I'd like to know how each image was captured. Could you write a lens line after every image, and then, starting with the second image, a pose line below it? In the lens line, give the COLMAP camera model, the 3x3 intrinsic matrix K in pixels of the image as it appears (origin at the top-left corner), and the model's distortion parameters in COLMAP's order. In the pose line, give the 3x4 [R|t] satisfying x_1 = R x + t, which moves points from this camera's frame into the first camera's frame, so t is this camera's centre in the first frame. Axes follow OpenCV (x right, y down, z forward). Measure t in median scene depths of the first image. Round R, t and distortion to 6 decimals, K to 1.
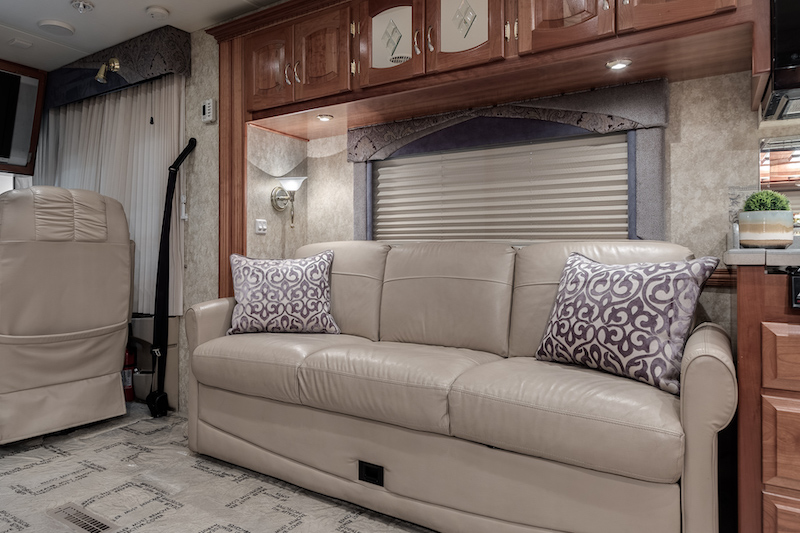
lens RADIAL K [[526.2, 0, 353.7], [0, 526.2, 248.2], [0, 0, 1]] dist [0.004511, -0.001691]
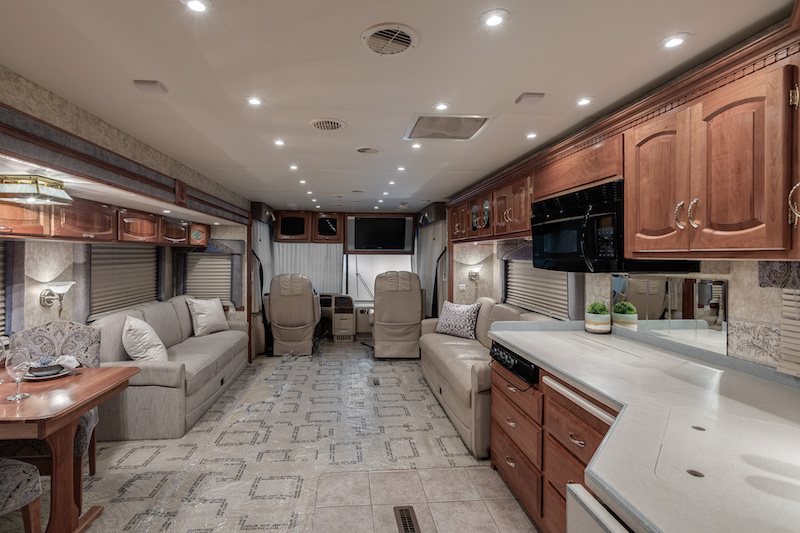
lens RADIAL K [[393.6, 0, 379.1], [0, 393.6, 258.7], [0, 0, 1]] dist [0.000166, 0.000291]
pose [[0.630879, 0.009345, -0.775825, 1.377723], [0.003329, 0.999886, 0.014751, -0.289951], [0.775874, -0.011889, 0.630776, -0.529085]]
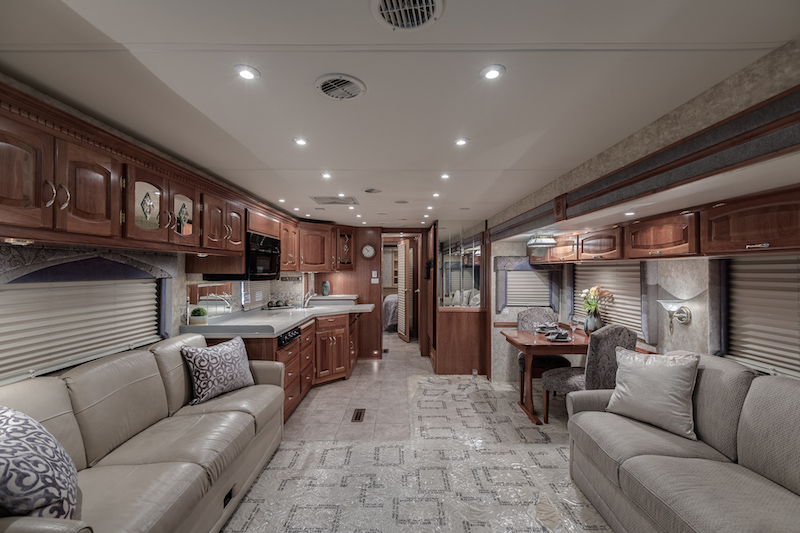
lens RADIAL K [[355.0, 0, 398.7], [0, 355.0, 270.5], [0, 0, 1]] dist [0.003882, -0.002556]
pose [[-0.561025, -0.002838, 0.827794, -1.167462], [-0.005073, 0.999987, -0.000010, -0.288941], [-0.827784, -0.004205, -0.561032, 1.151369]]
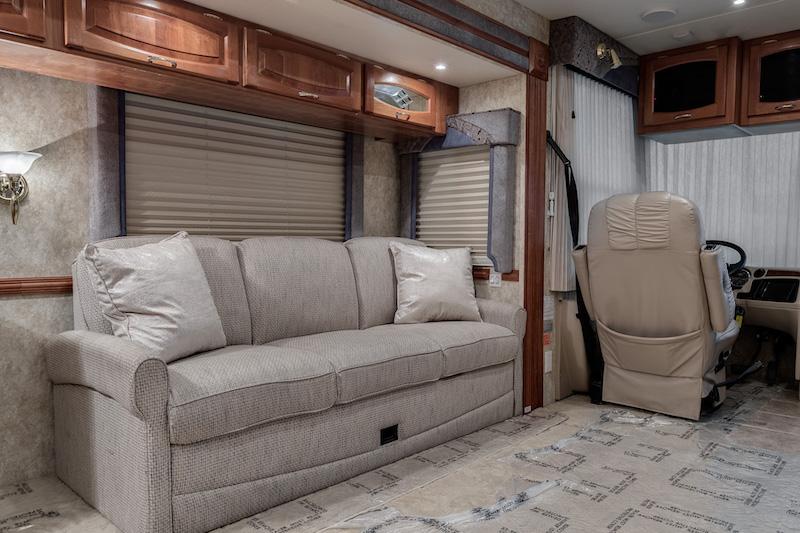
lens RADIAL K [[596.2, 0, 430.0], [0, 596.2, 273.7], [0, 0, 1]] dist [-0.006361, 0.008283]
pose [[-0.123927, 0.046679, -0.991193, 0.432761], [0.002118, 0.998903, 0.046777, 0.001765], [0.992289, 0.003698, -0.123890, 0.409387]]
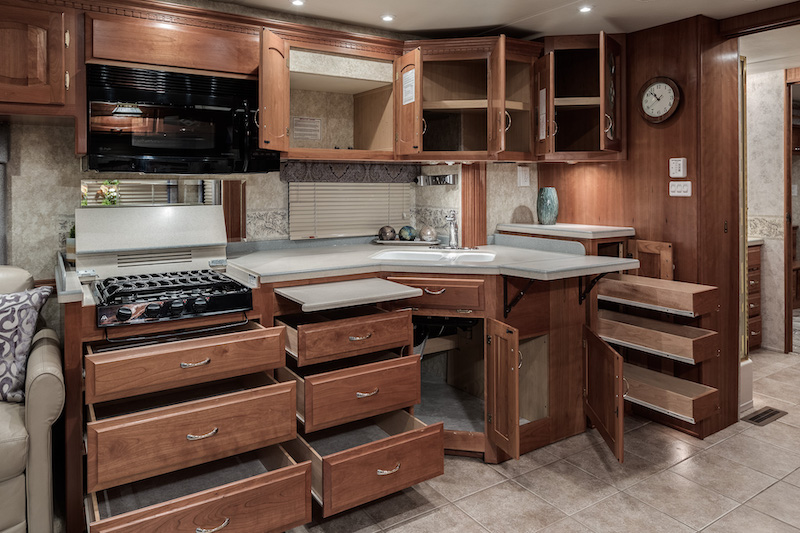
lens RADIAL K [[551.3, 0, 398.1], [0, 551.3, 184.4], [0, 0, 1]] dist [-0.004435, -0.002081]
pose [[0.388425, -0.002964, 0.921476, -0.214060], [-0.004233, 0.999979, 0.005001, -0.213032], [-0.921471, -0.005843, 0.388404, -0.297792]]
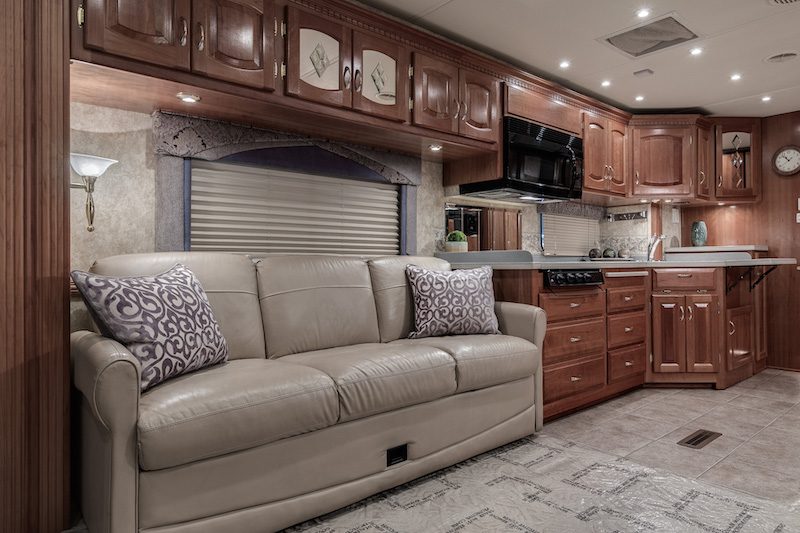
lens RADIAL K [[502.5, 0, 443.0], [0, 502.5, 260.6], [0, 0, 1]] dist [-0.000985, 0.006676]
pose [[0.225465, 0.001528, 0.974250, -0.993645], [-0.001506, 0.999998, -0.001220, -0.000323], [-0.974250, -0.001192, 0.225466, 0.631475]]
